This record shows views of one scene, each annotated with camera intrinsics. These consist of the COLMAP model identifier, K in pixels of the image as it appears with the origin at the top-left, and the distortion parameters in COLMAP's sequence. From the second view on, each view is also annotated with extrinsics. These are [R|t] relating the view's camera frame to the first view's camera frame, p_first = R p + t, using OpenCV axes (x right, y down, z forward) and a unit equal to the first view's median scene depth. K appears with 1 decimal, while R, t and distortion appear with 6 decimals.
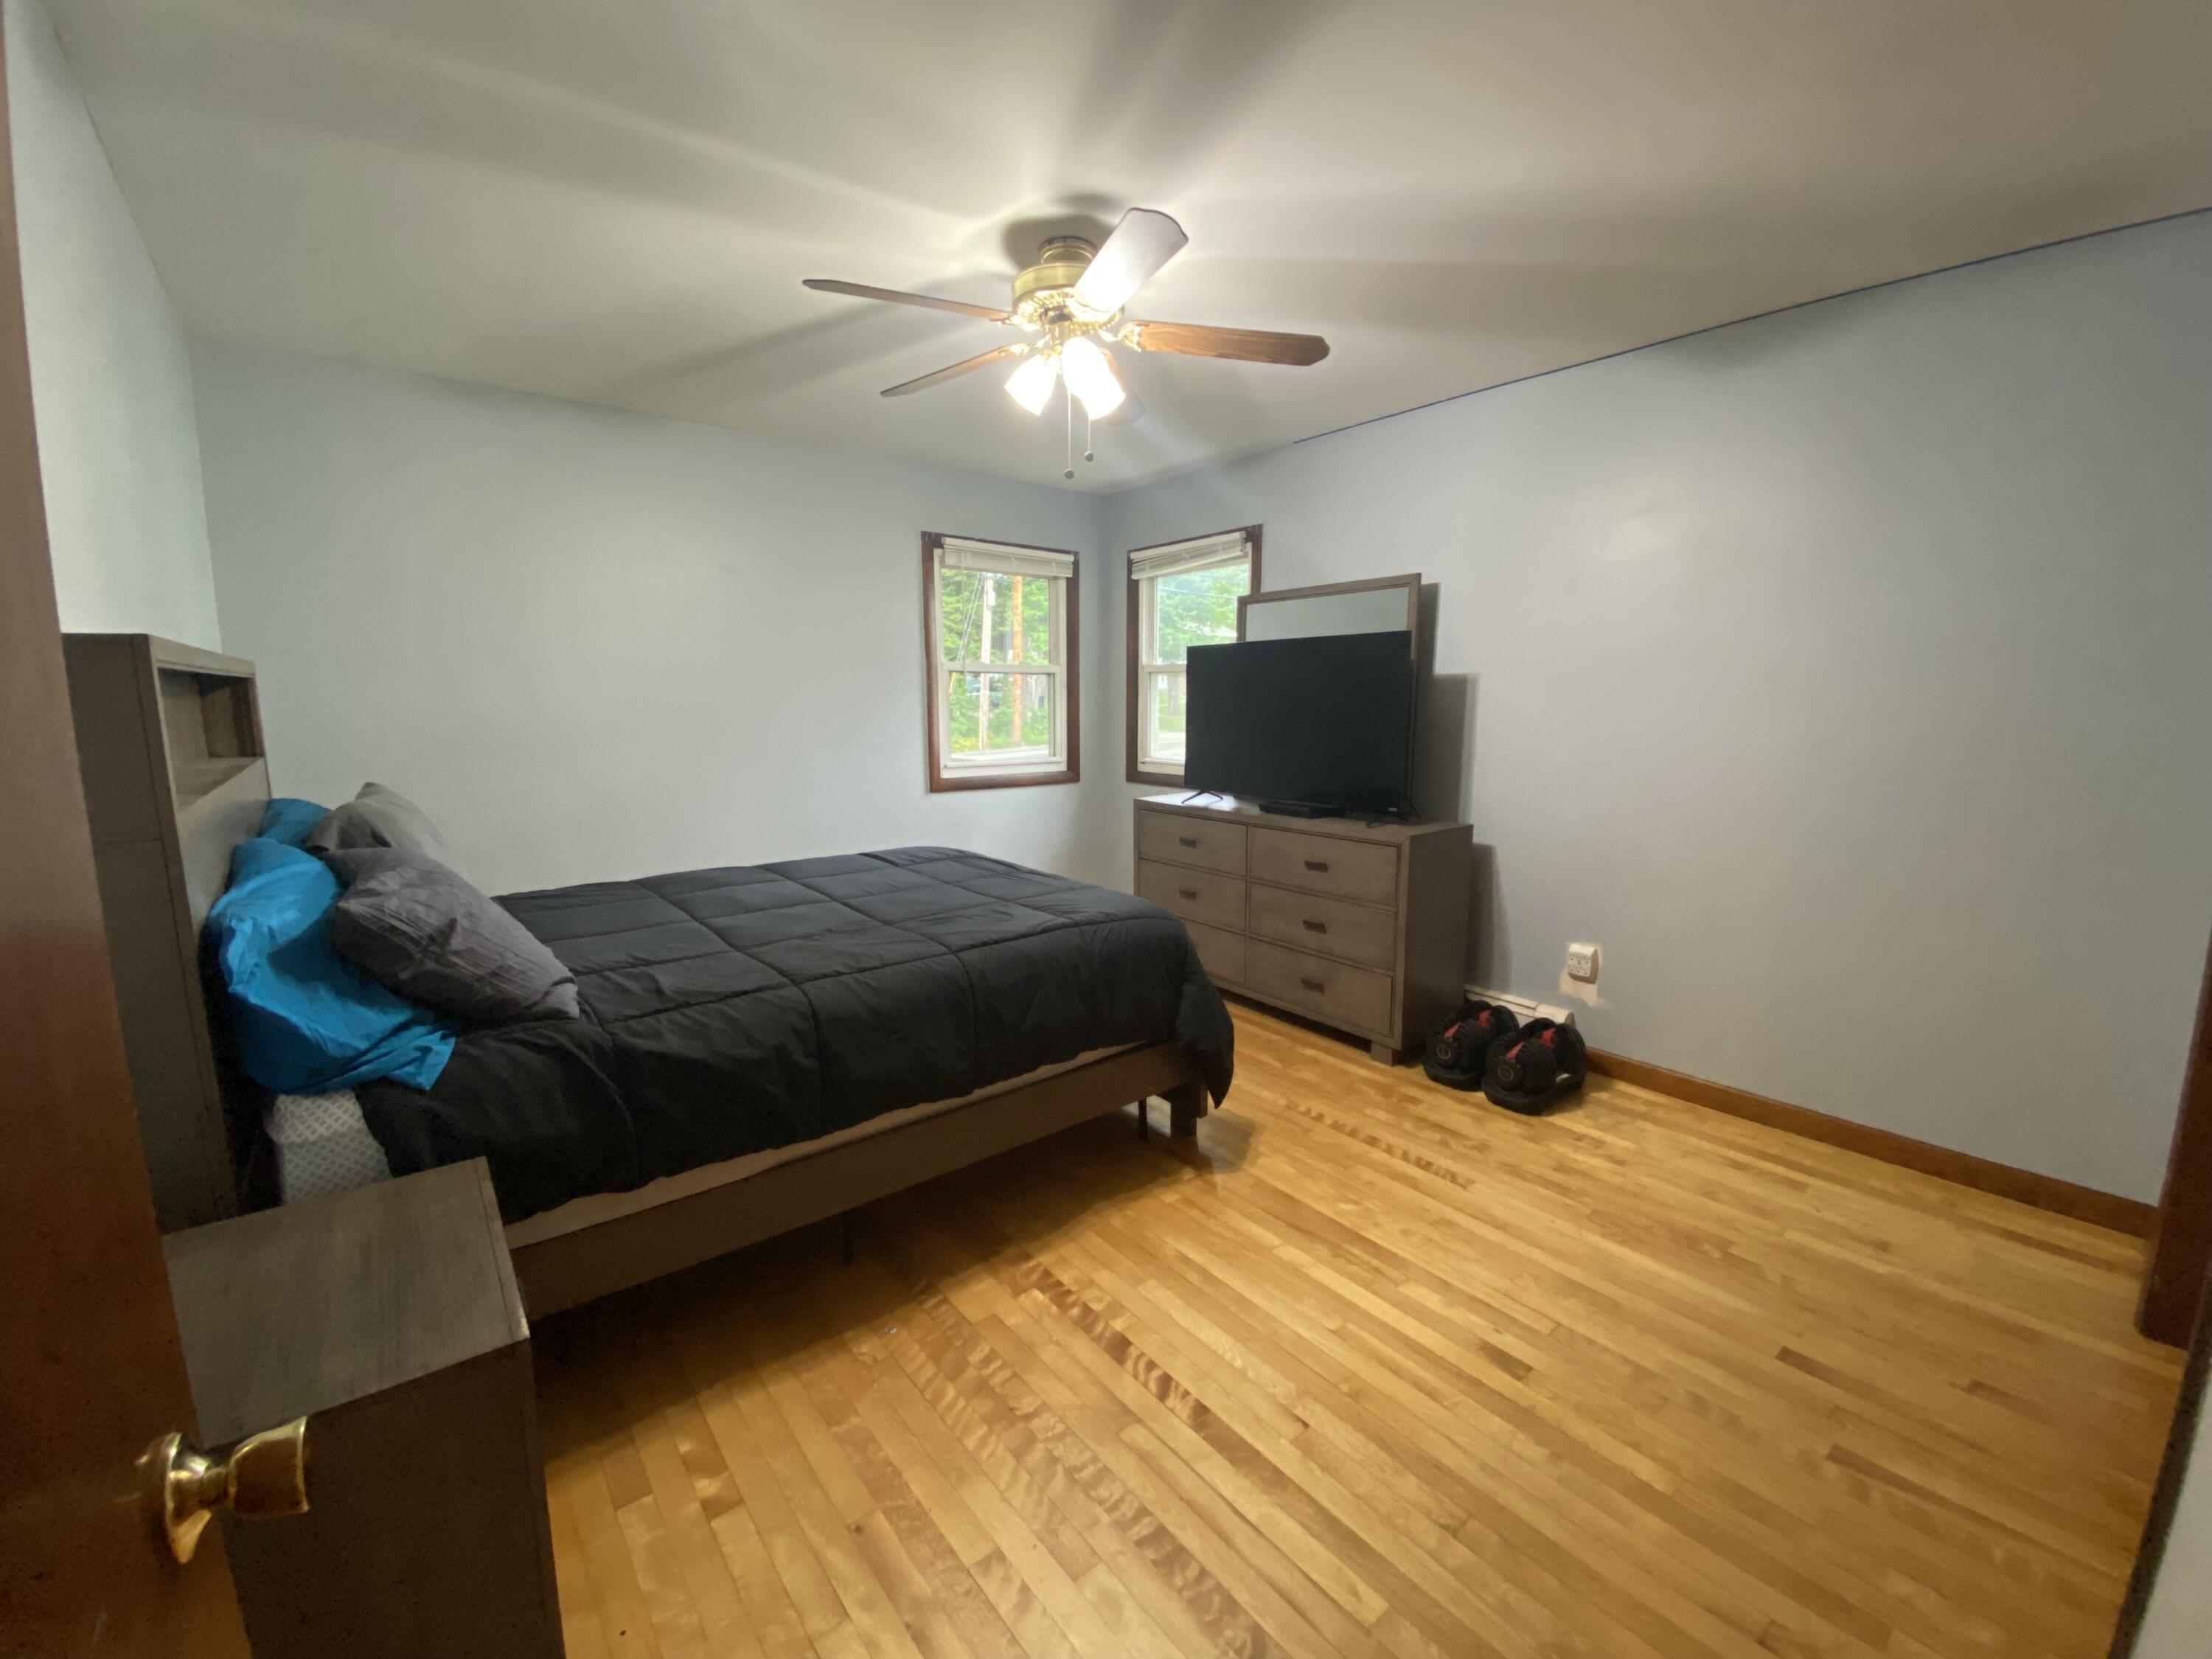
lens RADIAL K [[895.1, 0, 1100.6], [0, 895.1, 830.6], [0, 0, 1]] dist [0.022567, -0.021190]
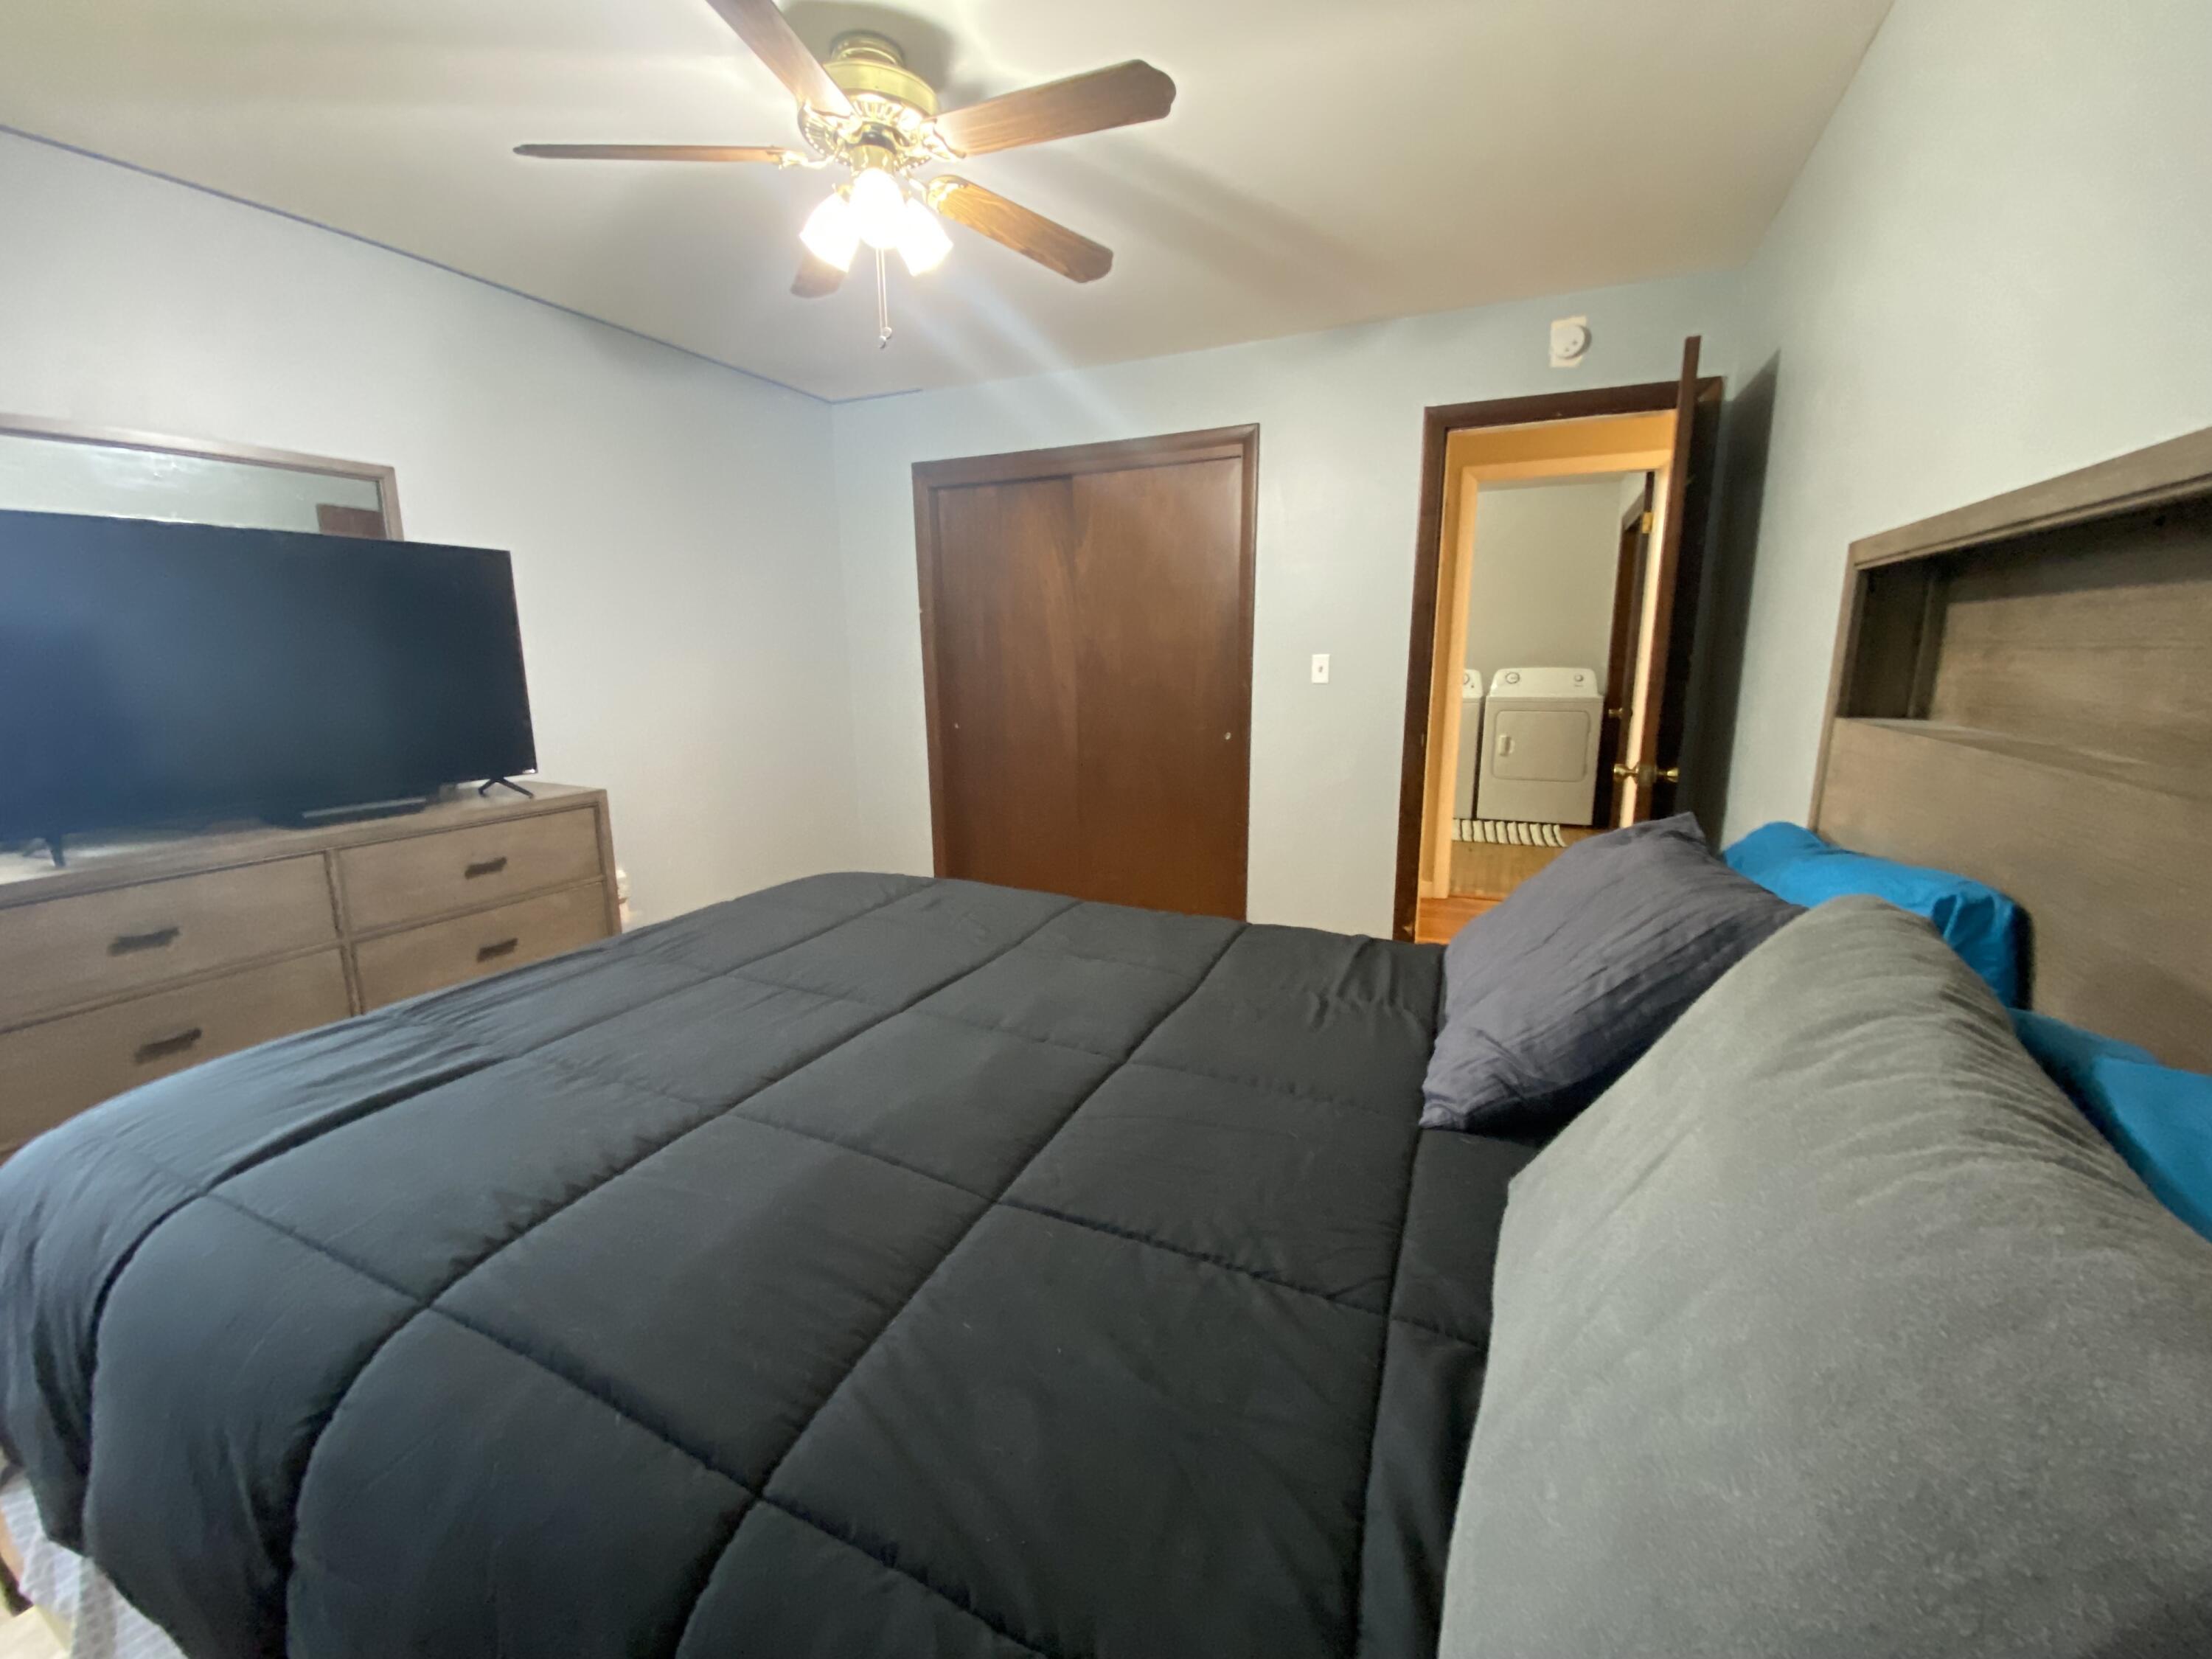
lens RADIAL K [[895.1, 0, 1100.6], [0, 895.1, 830.6], [0, 0, 1]] dist [0.022567, -0.021190]
pose [[-0.447933, -0.183582, 0.875016, -0.611531], [0.132986, 0.954124, 0.268257, -0.118258], [-0.884122, 0.236526, -0.402969, 0.841255]]
